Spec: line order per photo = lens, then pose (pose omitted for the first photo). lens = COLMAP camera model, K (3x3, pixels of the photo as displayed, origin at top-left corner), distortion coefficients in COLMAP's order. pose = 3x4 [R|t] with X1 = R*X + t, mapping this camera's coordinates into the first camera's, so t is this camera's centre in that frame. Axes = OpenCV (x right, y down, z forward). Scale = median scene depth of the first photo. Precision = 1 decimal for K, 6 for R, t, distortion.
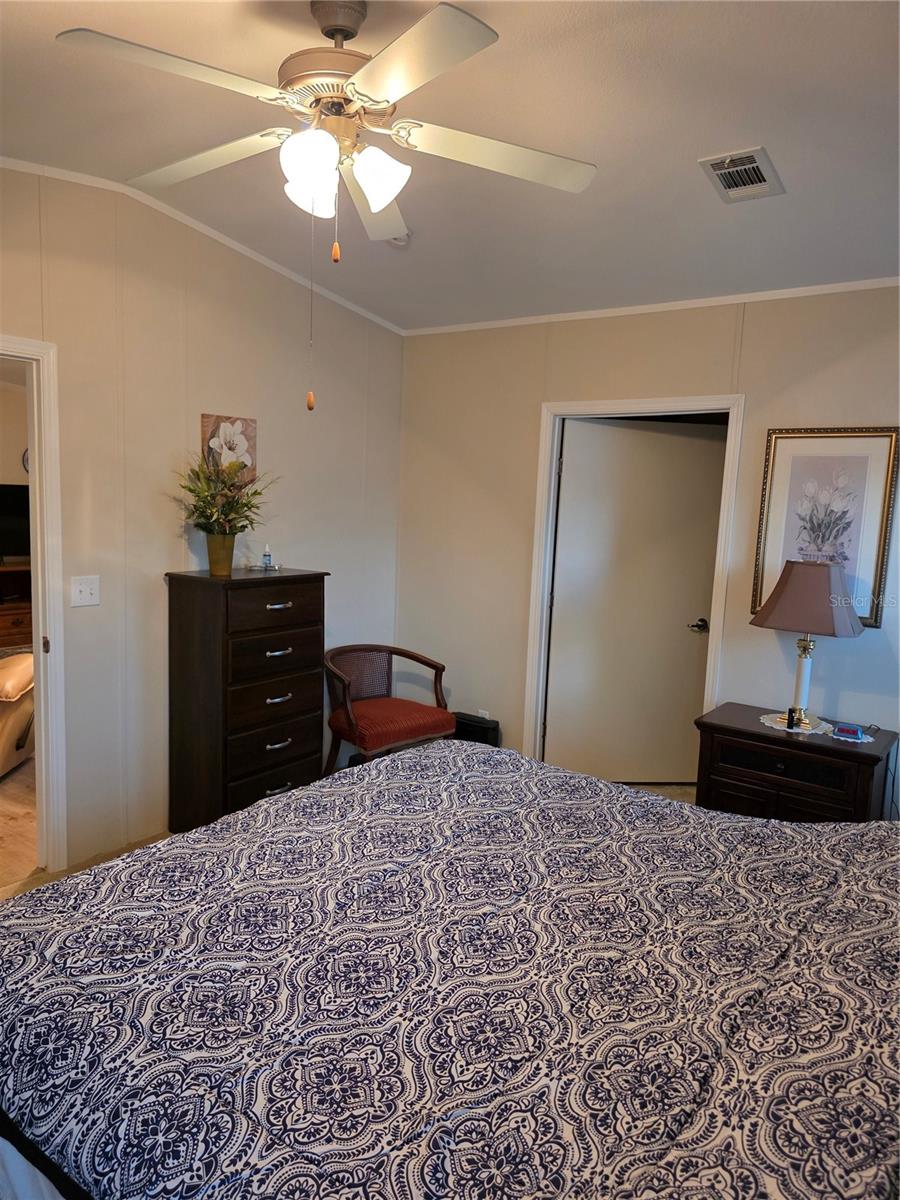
lens RADIAL K [[799.7, 0, 450.0], [0, 799.7, 600.0], [0, 0, 1]] dist [0.064924, -0.068190]
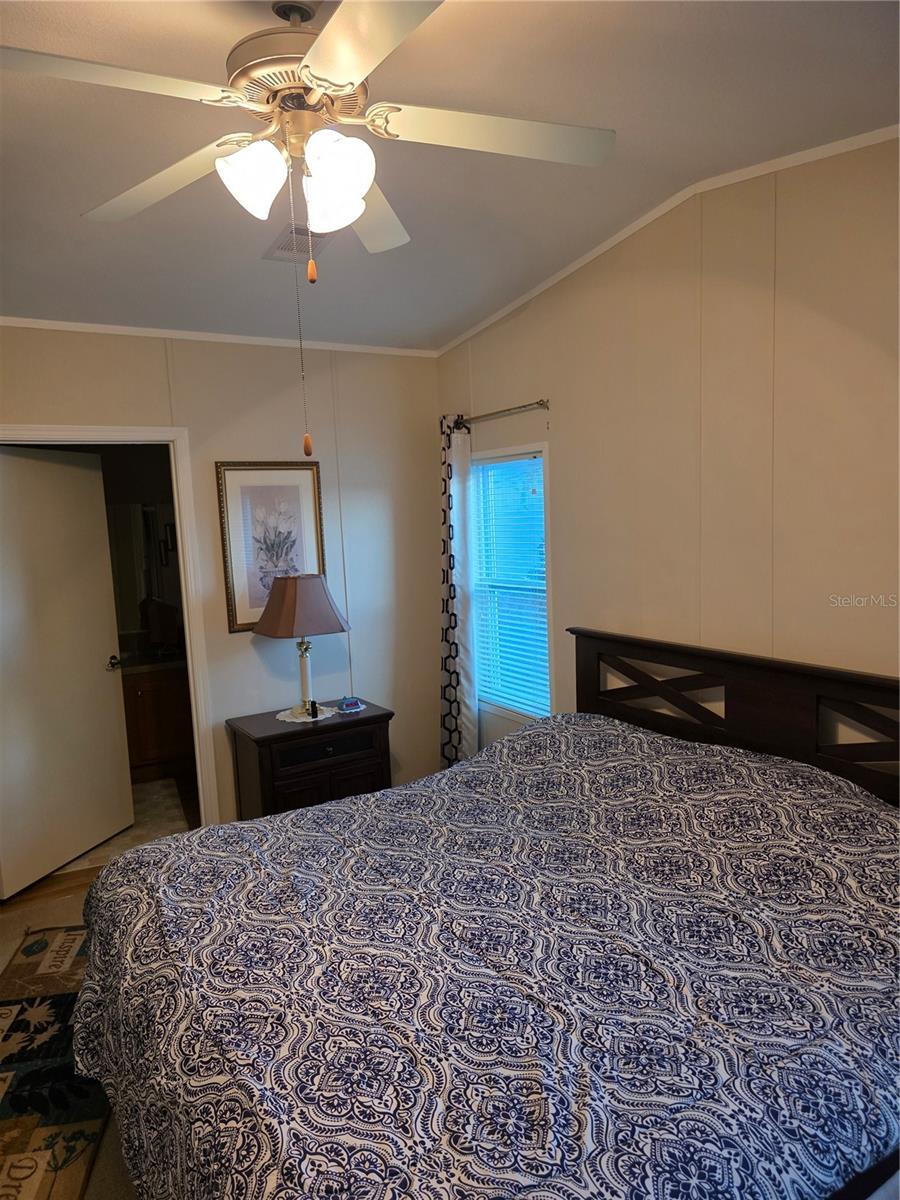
lens RADIAL K [[794.8, 0, 450.8], [0, 794.8, 615.1], [0, 0, 1]] dist [0.058374, -0.056174]
pose [[0.392278, -0.178060, 0.902448, -0.764824], [0.177028, 0.977359, 0.115889, -0.127099], [-0.902651, 0.114298, 0.414918, 0.474038]]
